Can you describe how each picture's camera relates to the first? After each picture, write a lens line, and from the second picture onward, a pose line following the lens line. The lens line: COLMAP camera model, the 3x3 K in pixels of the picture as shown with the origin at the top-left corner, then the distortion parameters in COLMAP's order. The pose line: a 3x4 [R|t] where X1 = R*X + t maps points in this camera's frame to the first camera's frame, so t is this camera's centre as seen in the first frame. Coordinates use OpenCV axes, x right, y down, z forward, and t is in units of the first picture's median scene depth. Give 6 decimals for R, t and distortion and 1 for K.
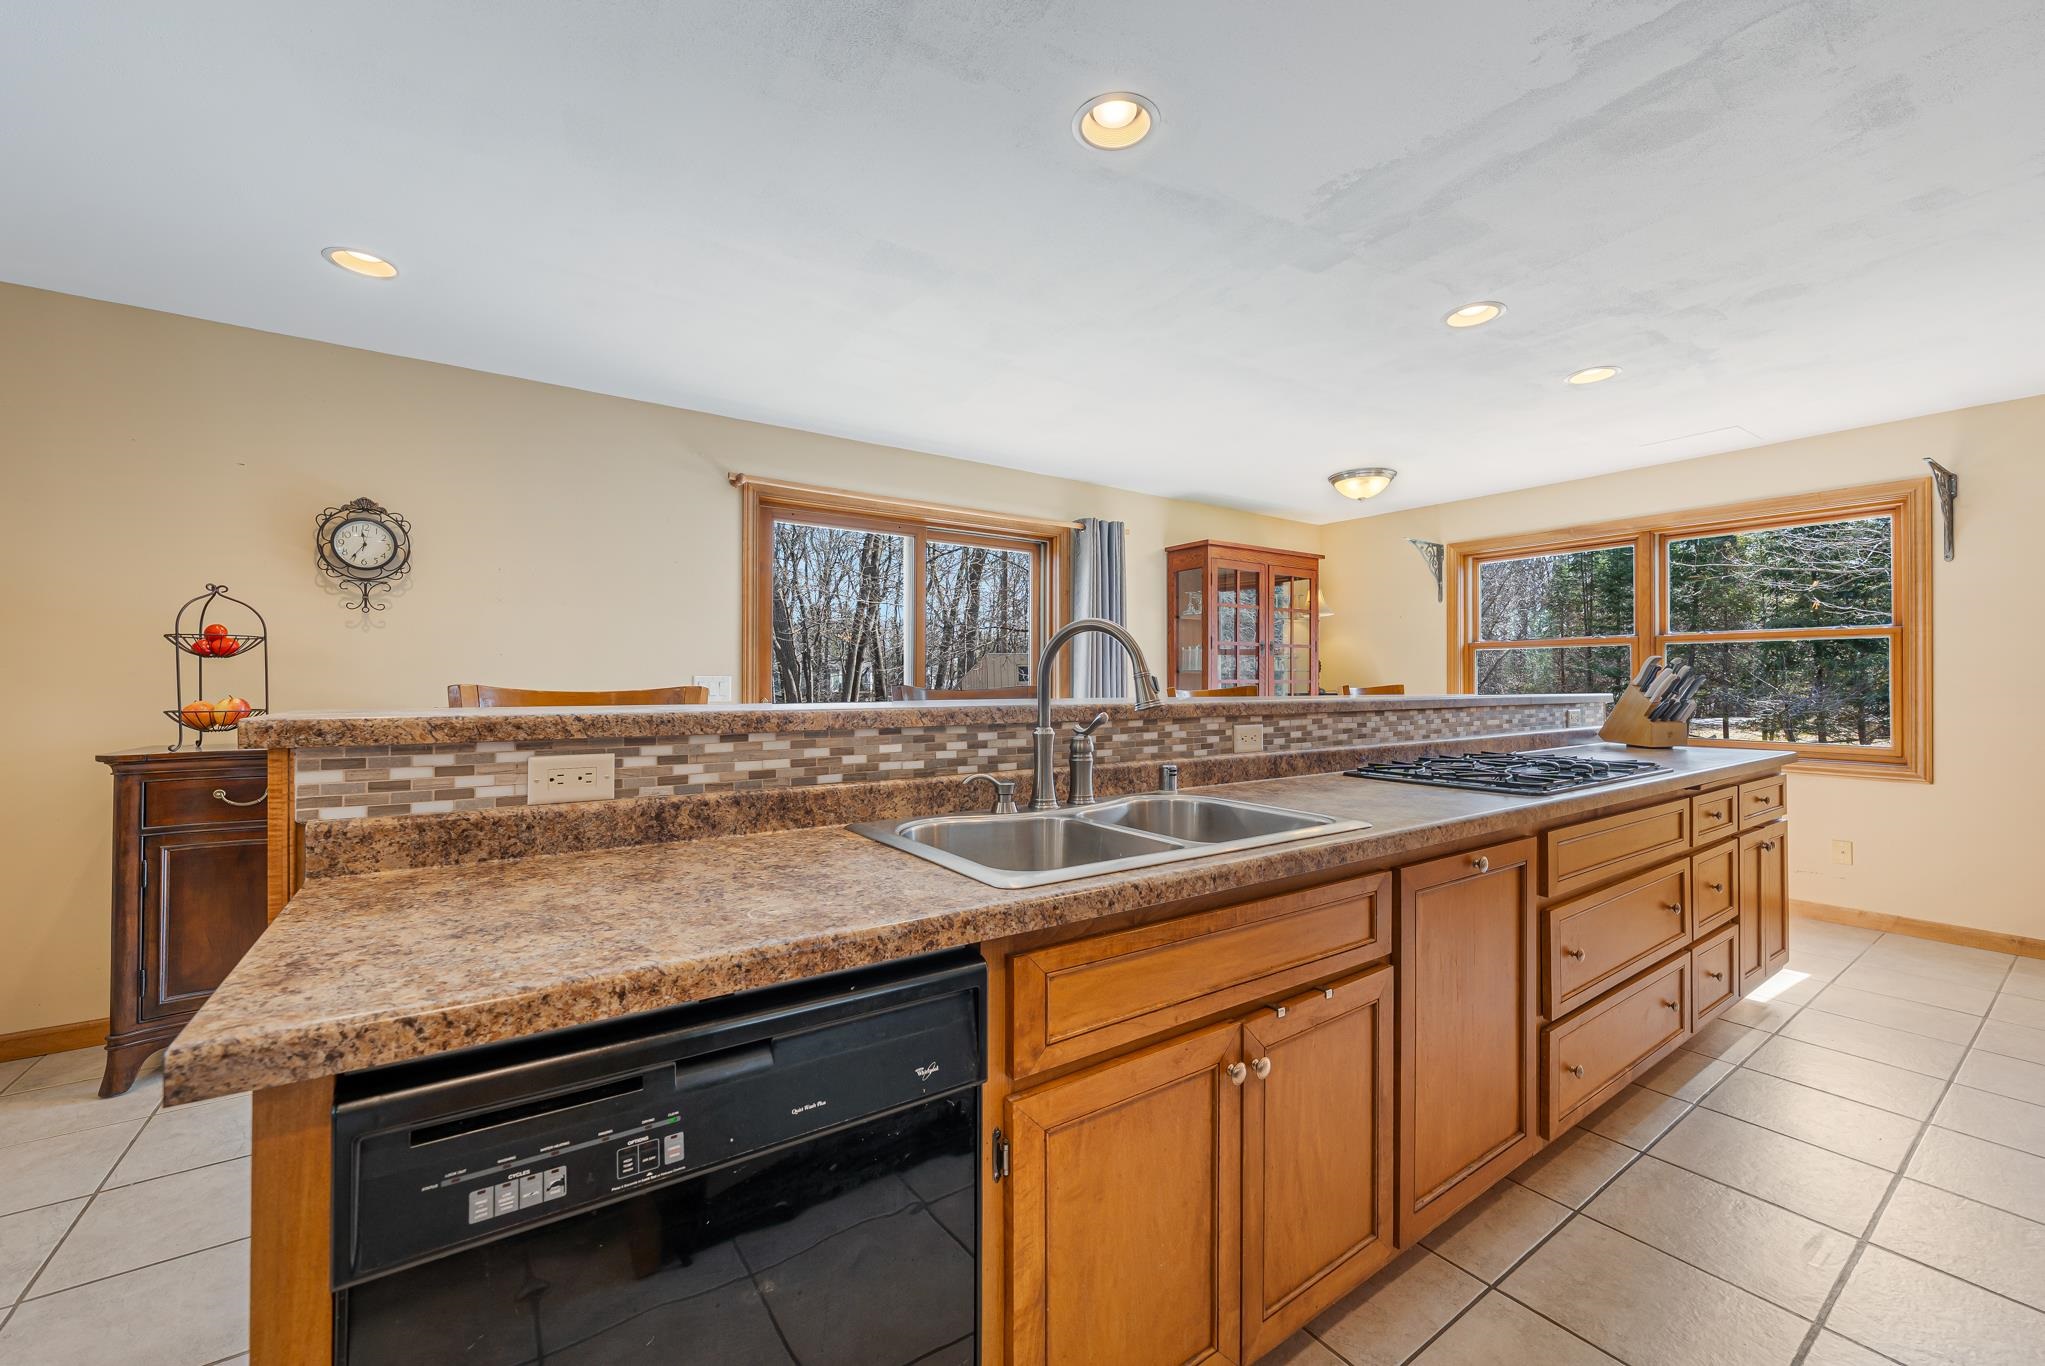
lens RADIAL K [[801.9, 0, 1022.2], [0, 801.9, 677.2], [0, 0, 1]] dist [-0.001554, 0.000083]
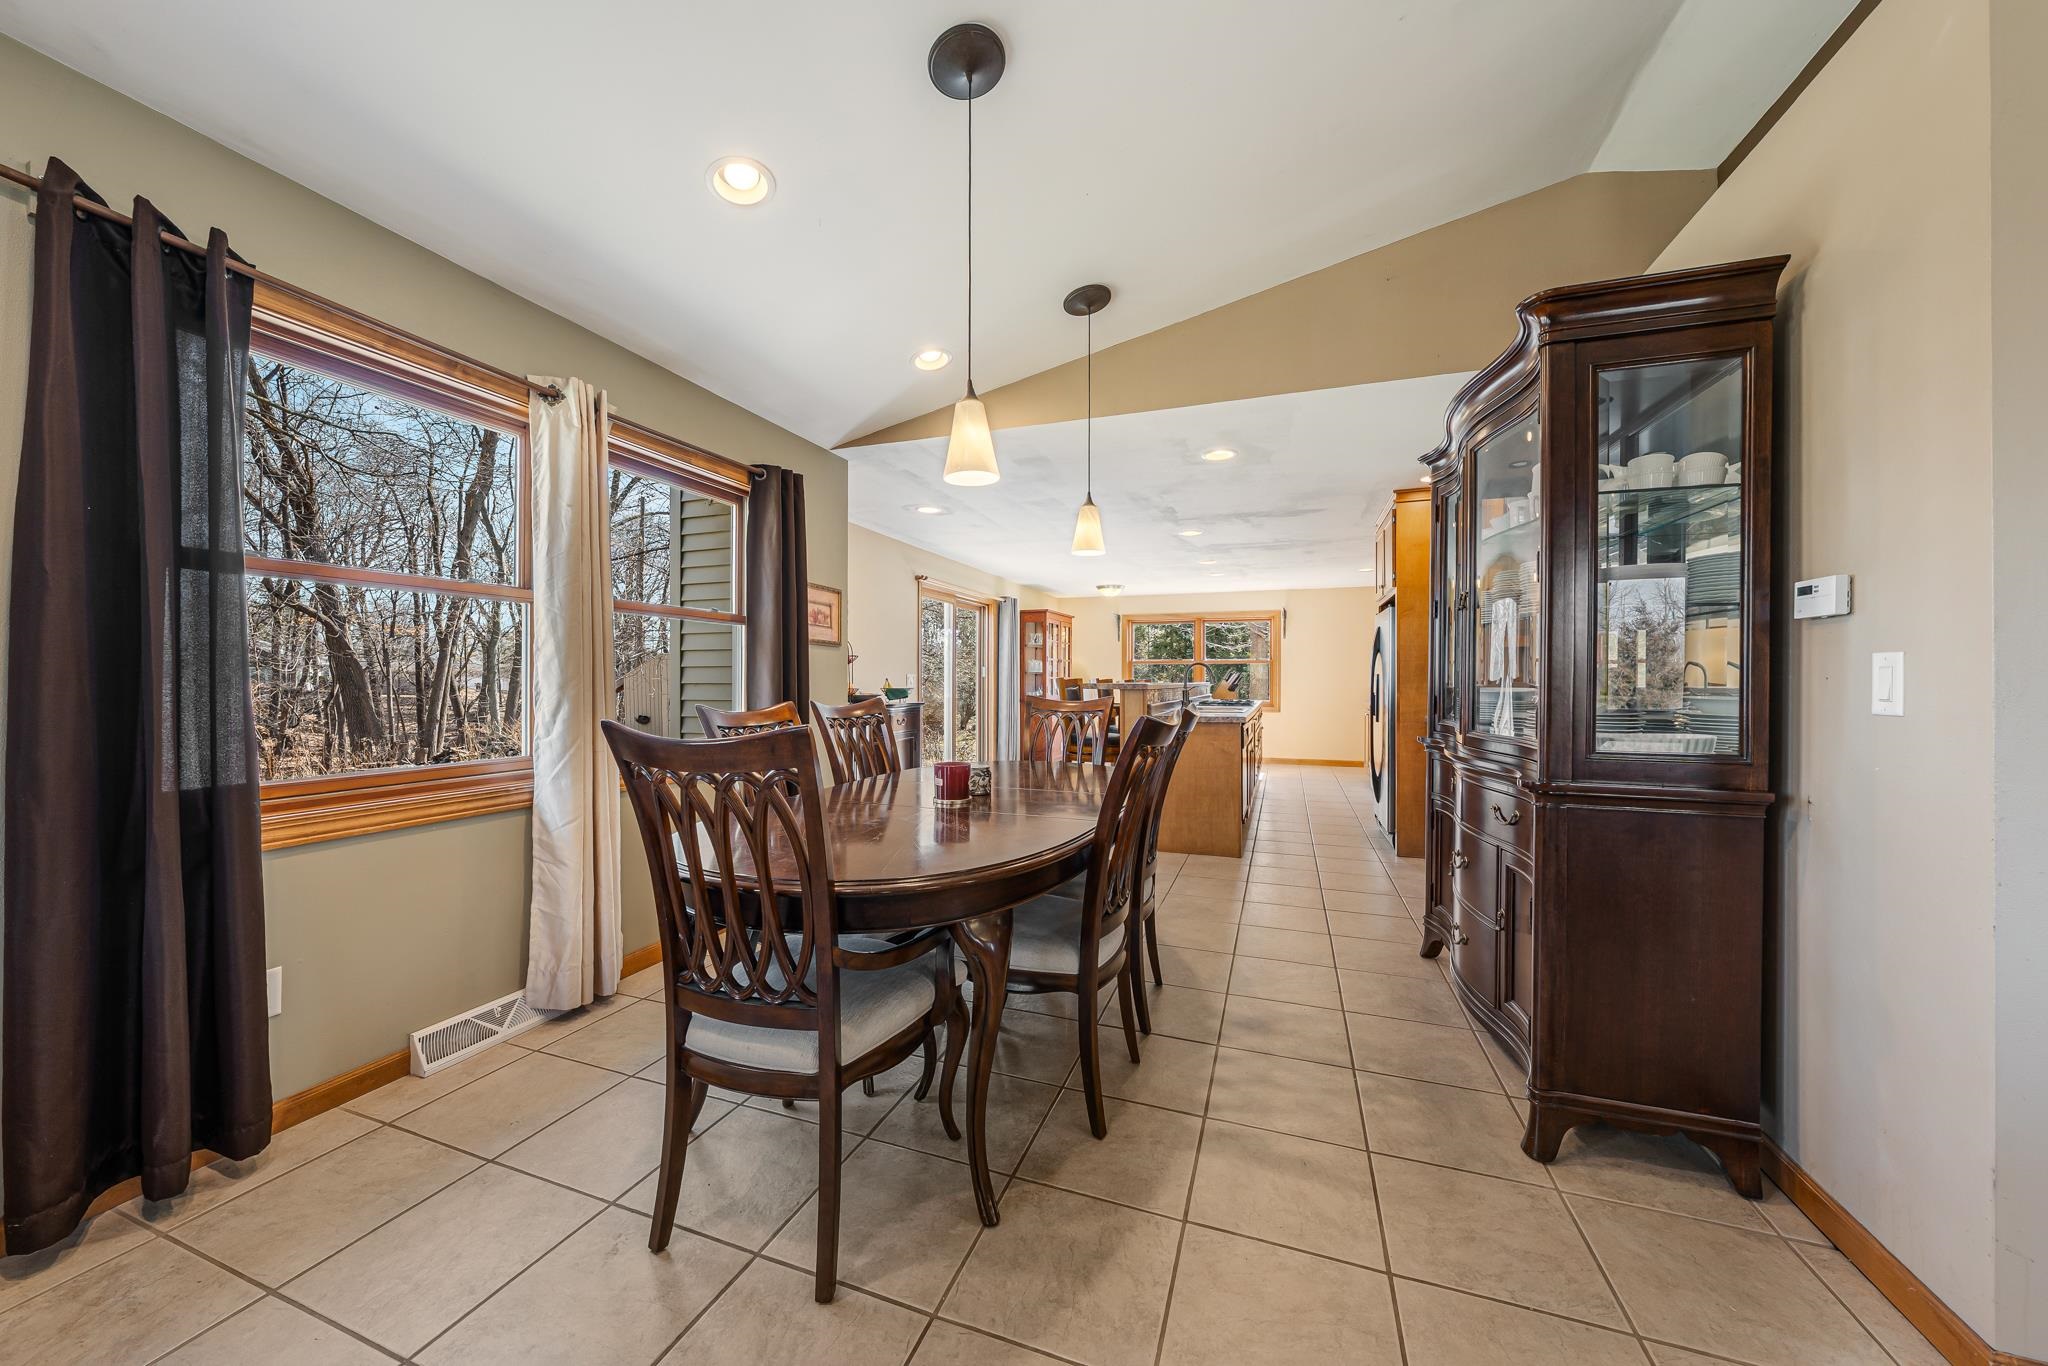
lens RADIAL K [[714.2, 0, 1023.7], [0, 714.2, 679.1], [0, 0, 1]] dist [0.000280, -0.000005]
pose [[0.820611, 0.003340, 0.571477, -1.493379], [-0.006284, 0.999975, 0.003179, 0.004887], [-0.571452, -0.006199, 0.820612, -0.816952]]
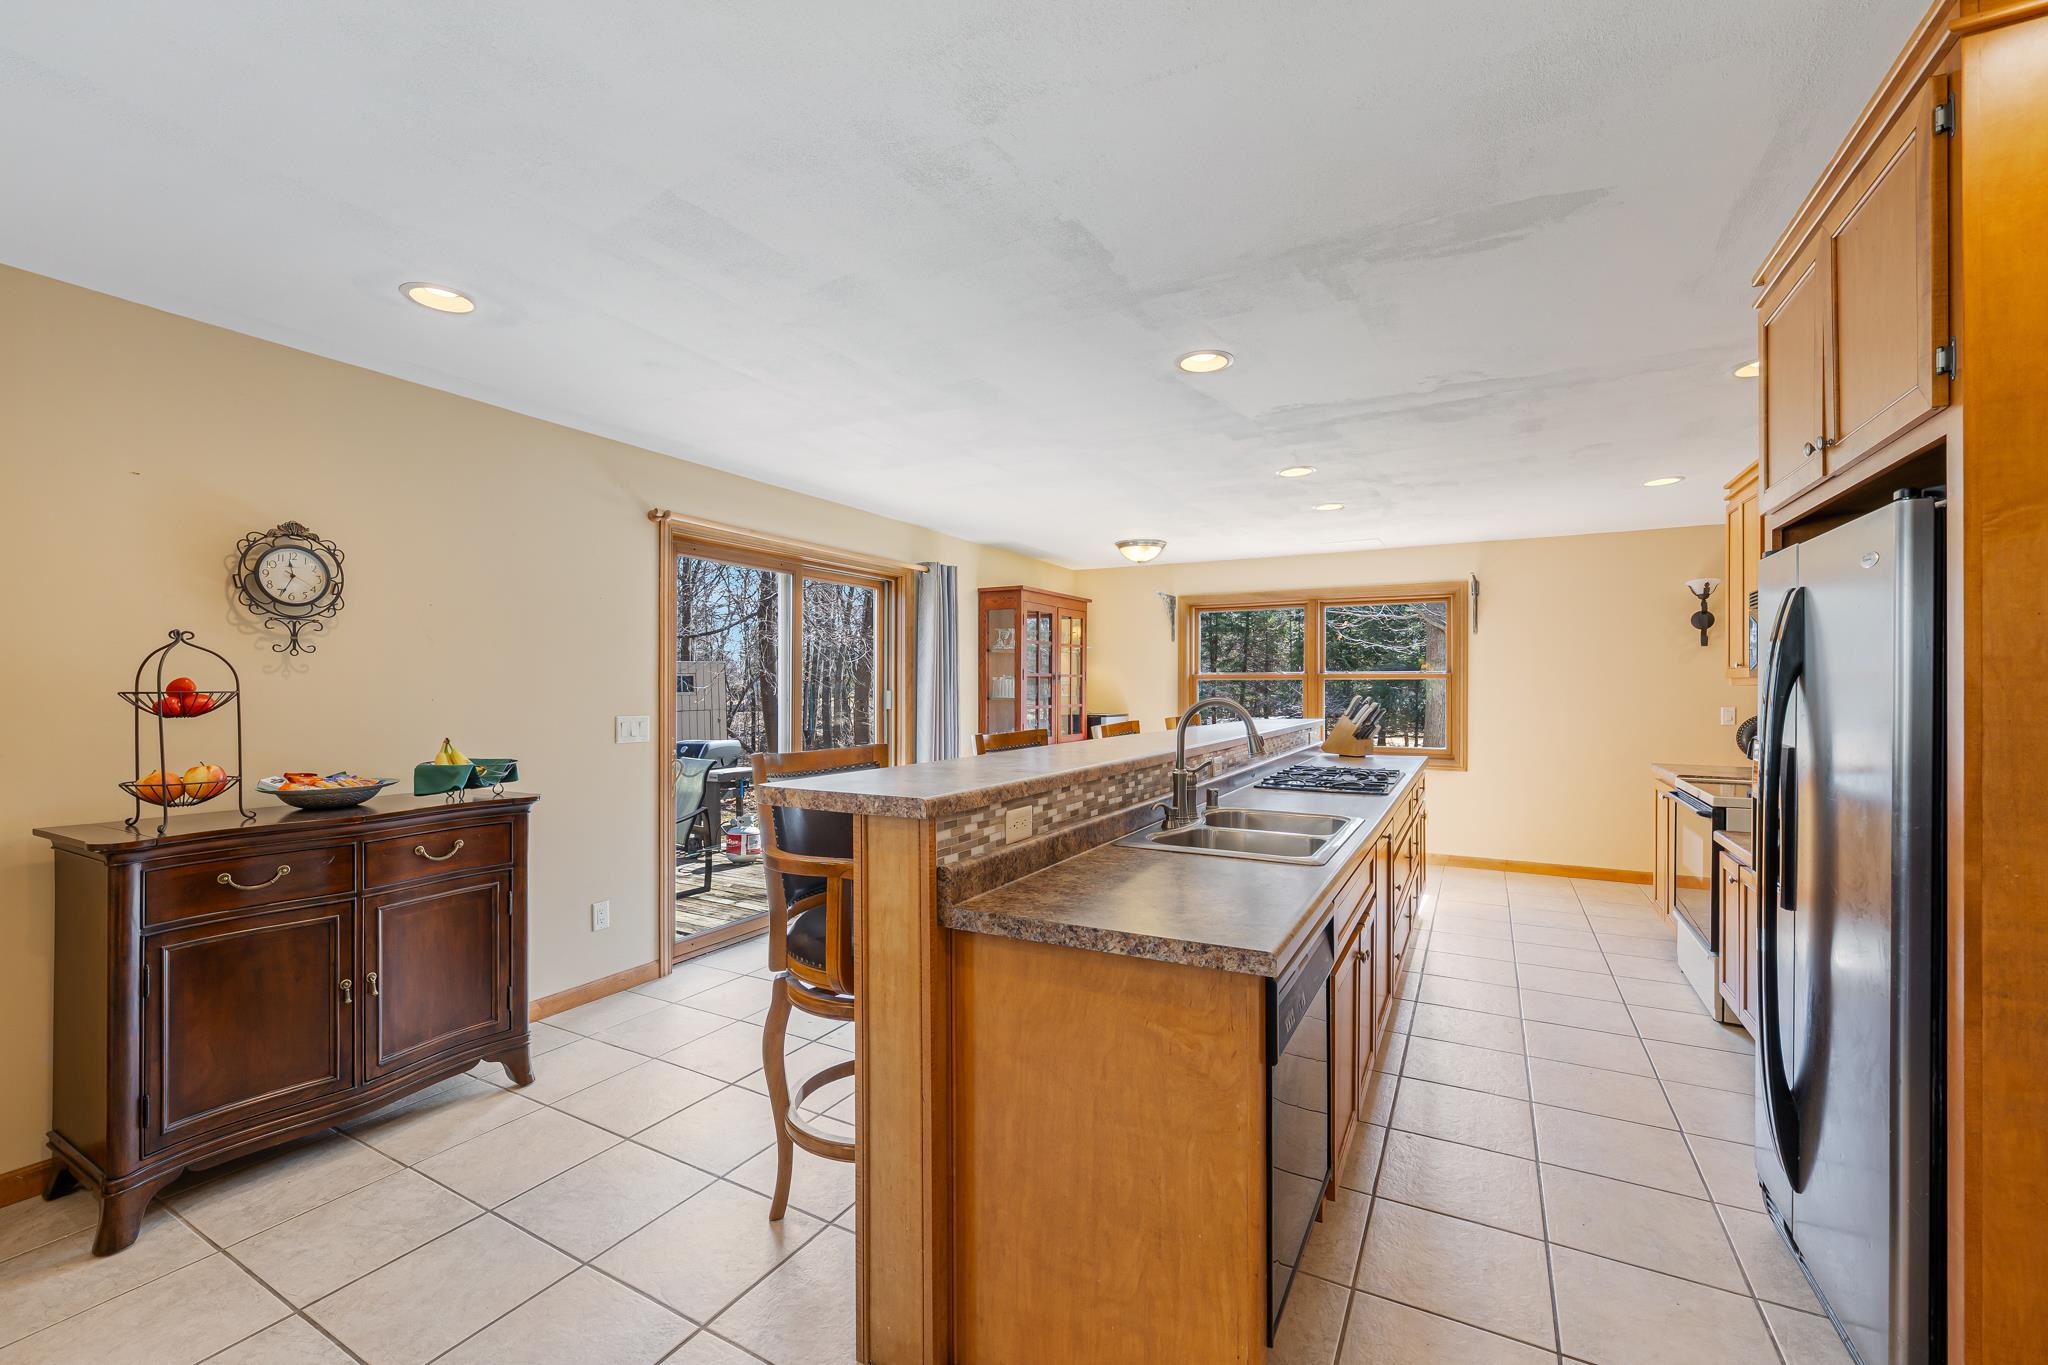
lens RADIAL K [[840.6, 0, 1024.8], [0, 840.6, 687.9], [0, 0, 1]] dist [-0.000360, 0.000006]
pose [[0.896315, -0.000034, 0.443417, -0.519160], [-0.003258, 0.999972, 0.006662, -0.055098], [-0.443405, -0.007416, 0.896291, -0.153589]]
